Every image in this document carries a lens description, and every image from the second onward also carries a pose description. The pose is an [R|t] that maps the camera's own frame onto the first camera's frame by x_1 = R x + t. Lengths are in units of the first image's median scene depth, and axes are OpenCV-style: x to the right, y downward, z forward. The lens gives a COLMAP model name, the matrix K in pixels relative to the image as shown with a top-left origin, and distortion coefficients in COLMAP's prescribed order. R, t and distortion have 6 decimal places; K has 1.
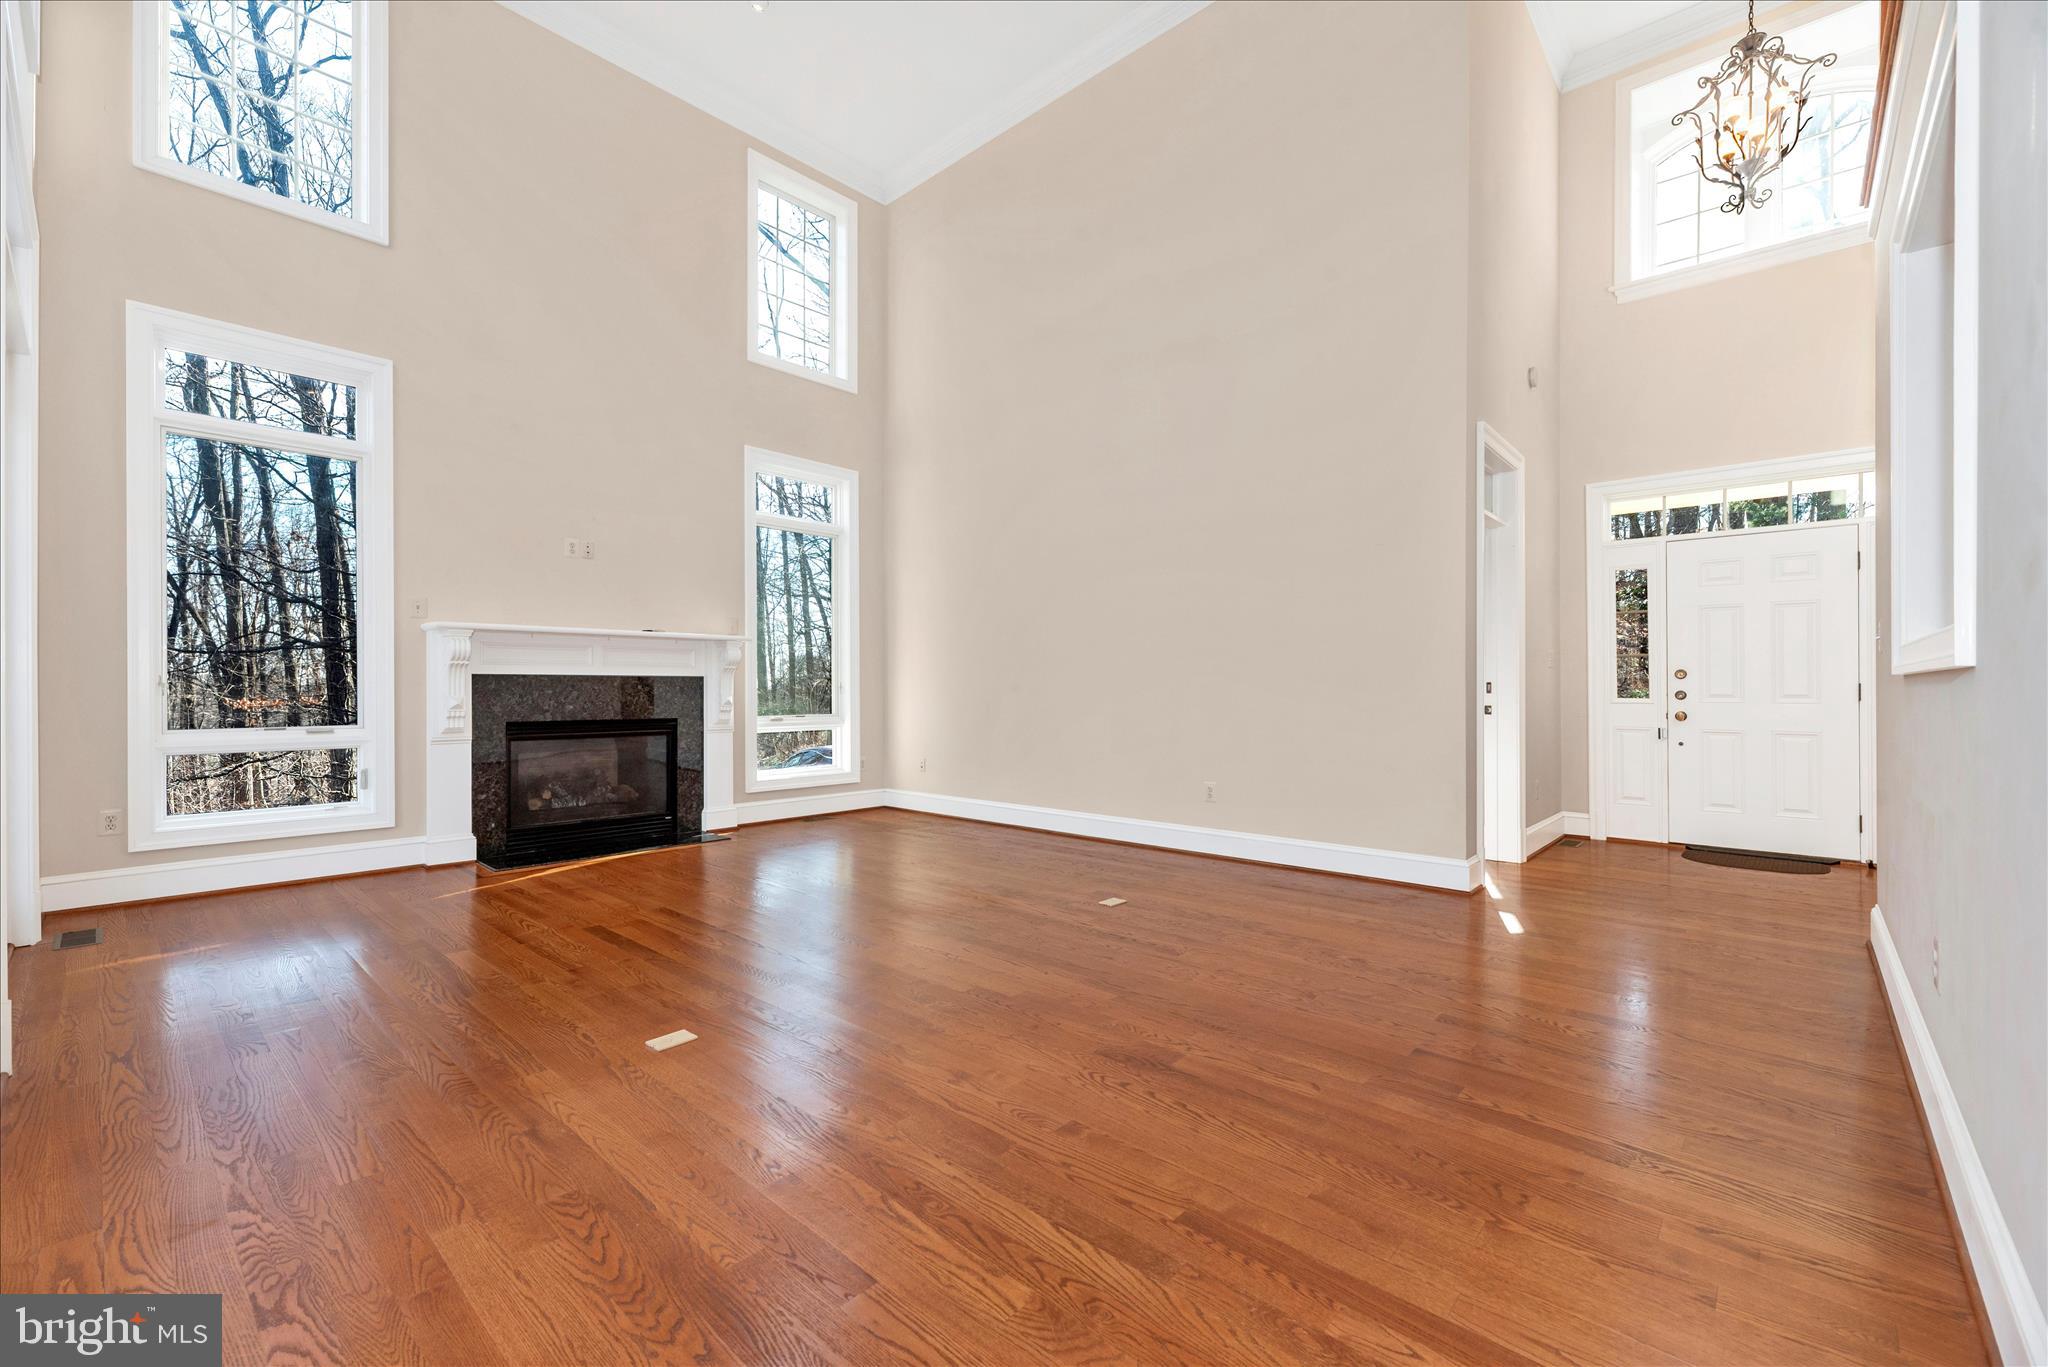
lens RADIAL K [[837.6, 0, 1022.5], [0, 837.6, 686.3], [0, 0, 1]] dist [0.001095, 0.000093]
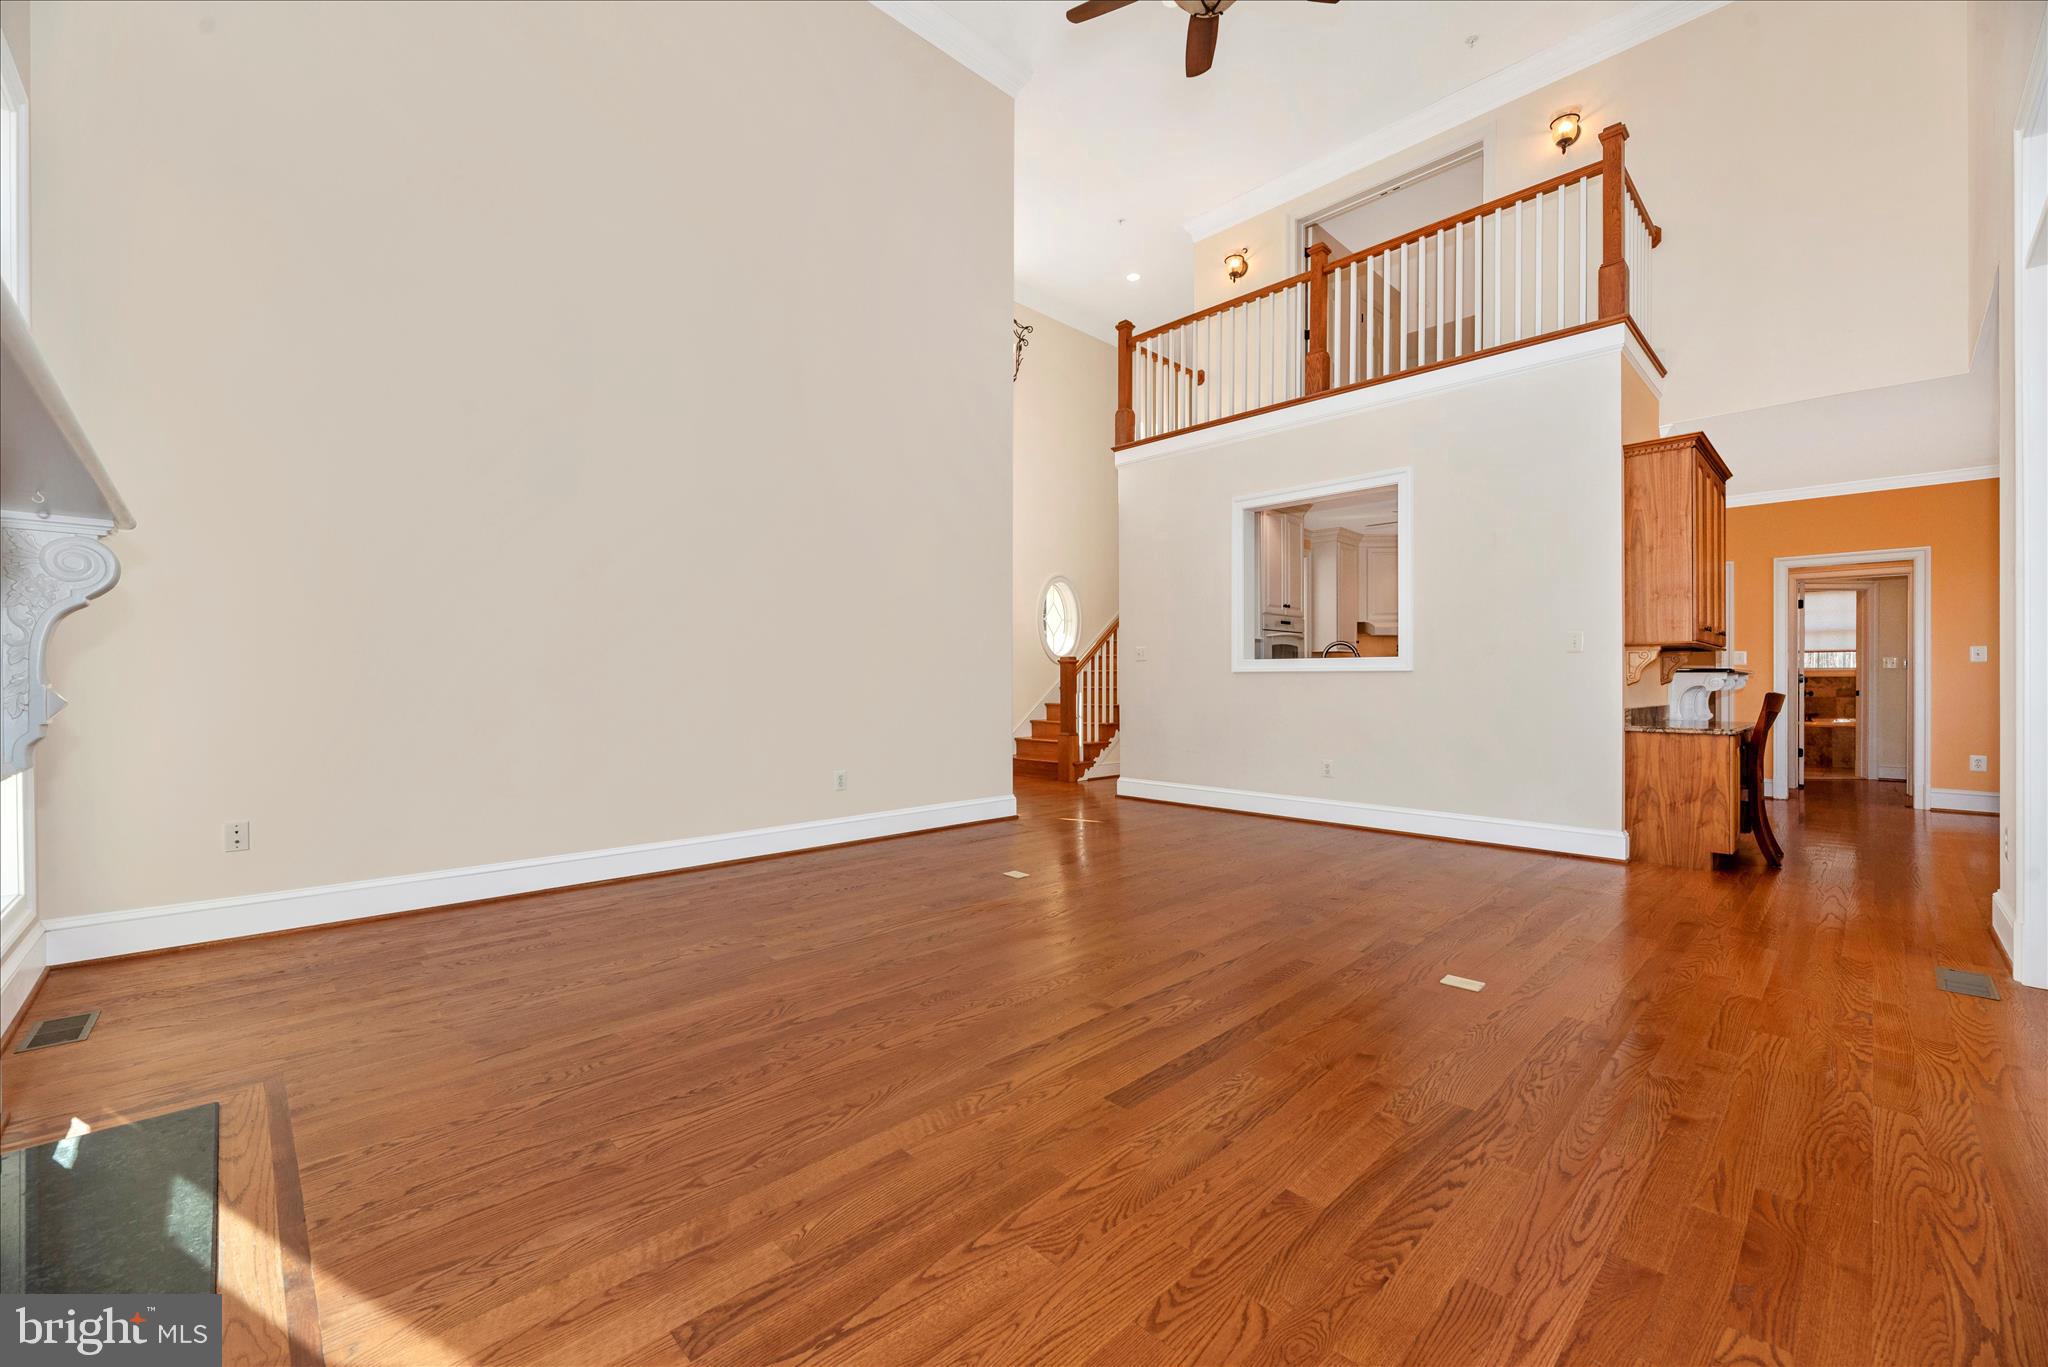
lens RADIAL K [[824.1, 0, 1025.1], [0, 824.1, 680.5], [0, 0, 1]] dist [0.000116, 0.000009]
pose [[0.064515, -0.000833, 0.997916, -0.739373], [-0.004272, 0.999990, 0.001111, 0.005015], [-0.997908, -0.004335, 0.064511, 0.713903]]
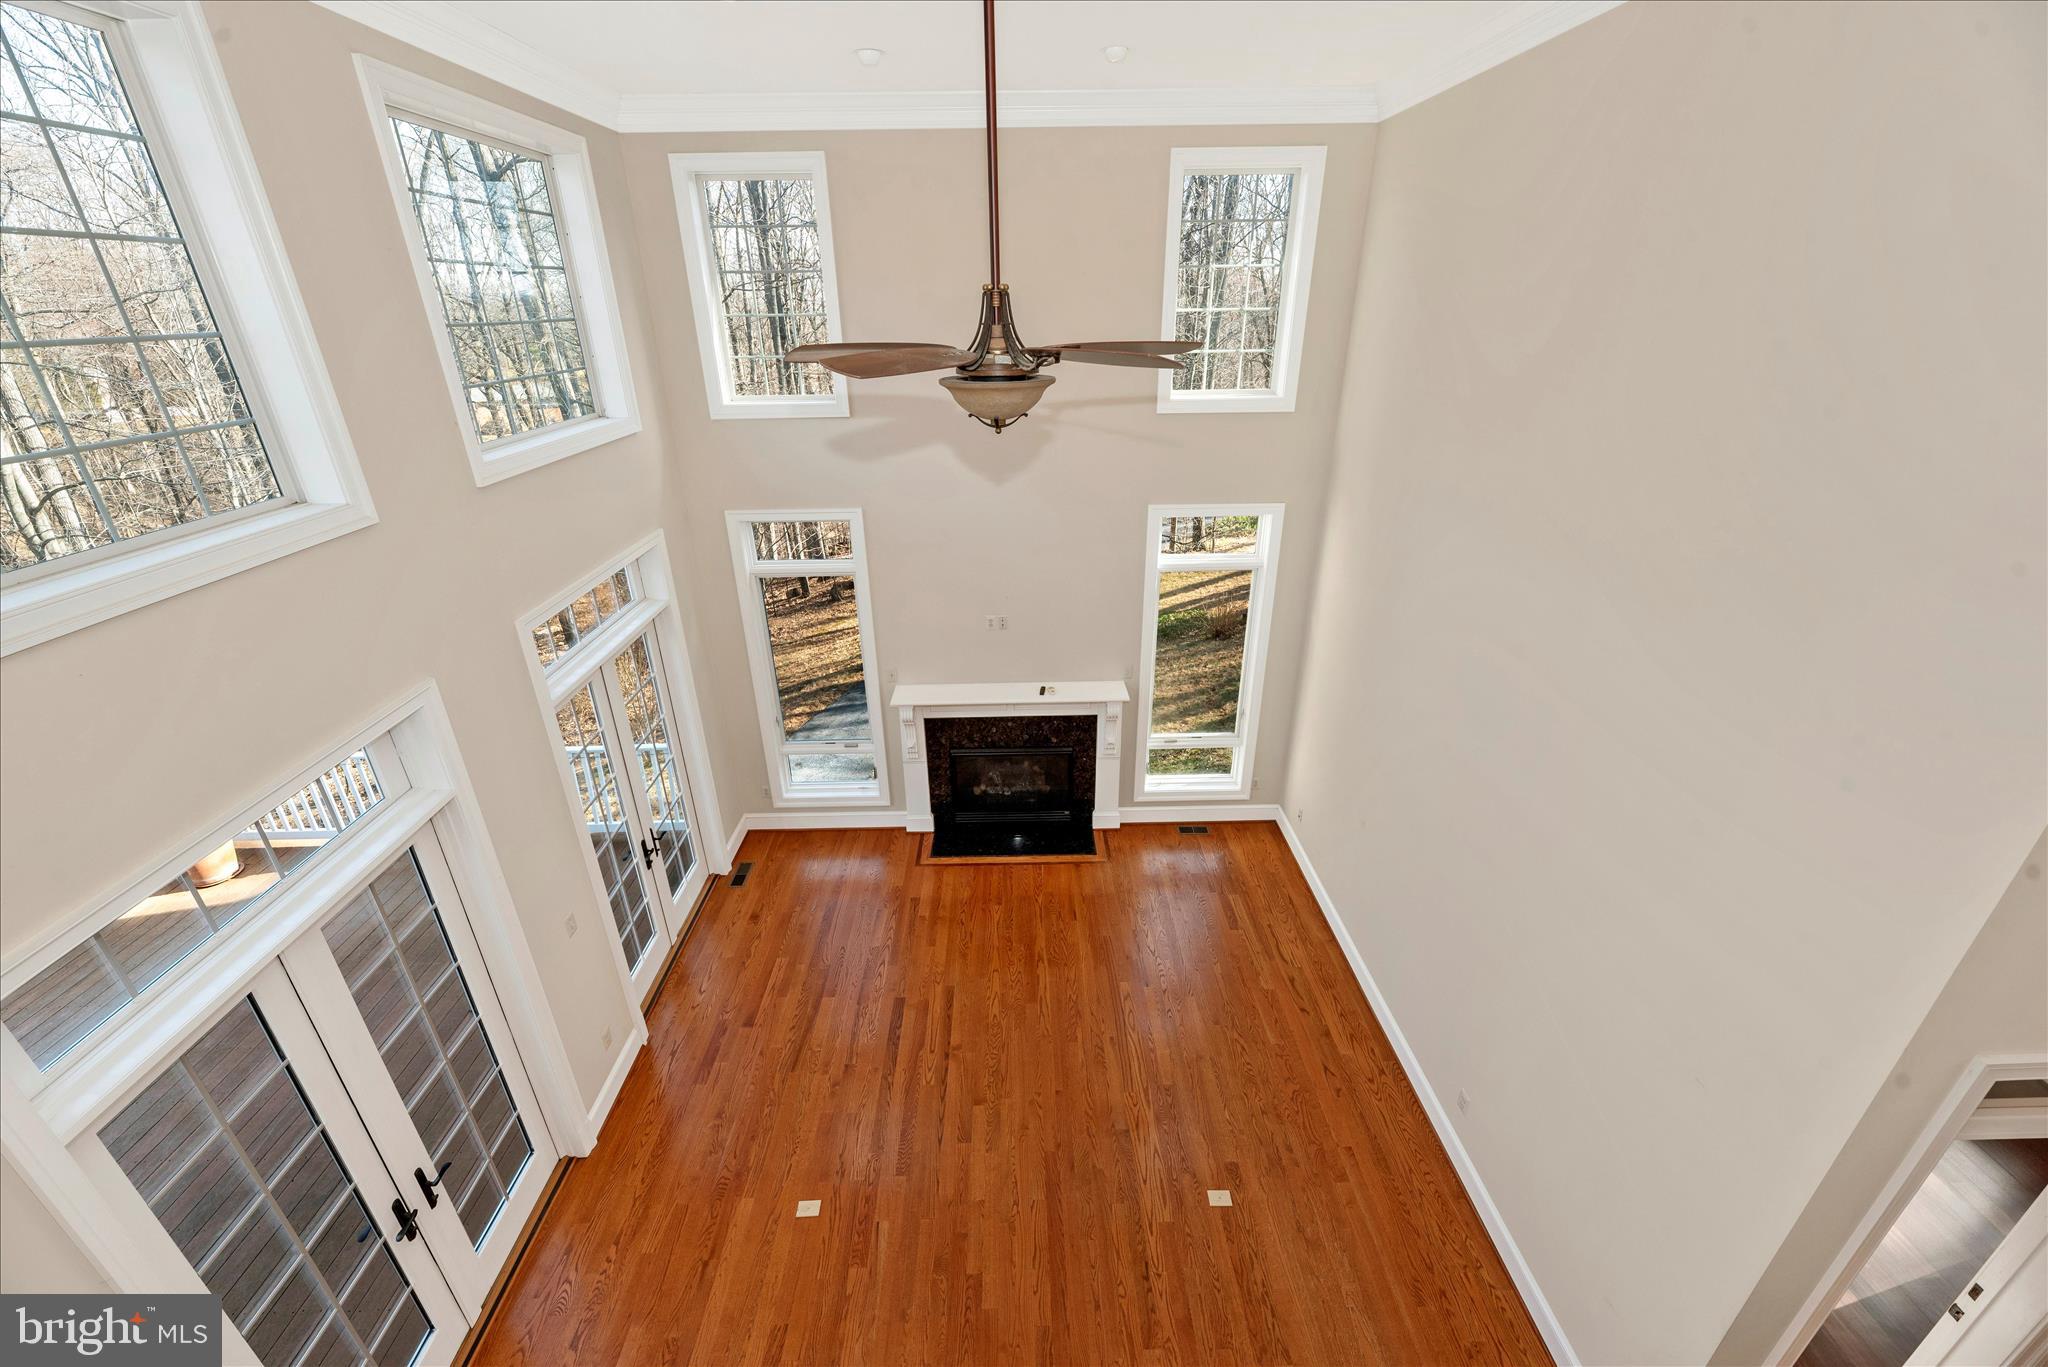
lens RADIAL K [[824.1, 0, 1025.1], [0, 824.1, 680.5], [0, 0, 1]] dist [0.000116, 0.000009]
pose [[0.688142, 0.297008, -0.662003, 0.342617], [0.014235, 0.906680, 0.421579, -0.626798], [0.725437, -0.299530, 0.619696, 0.272048]]
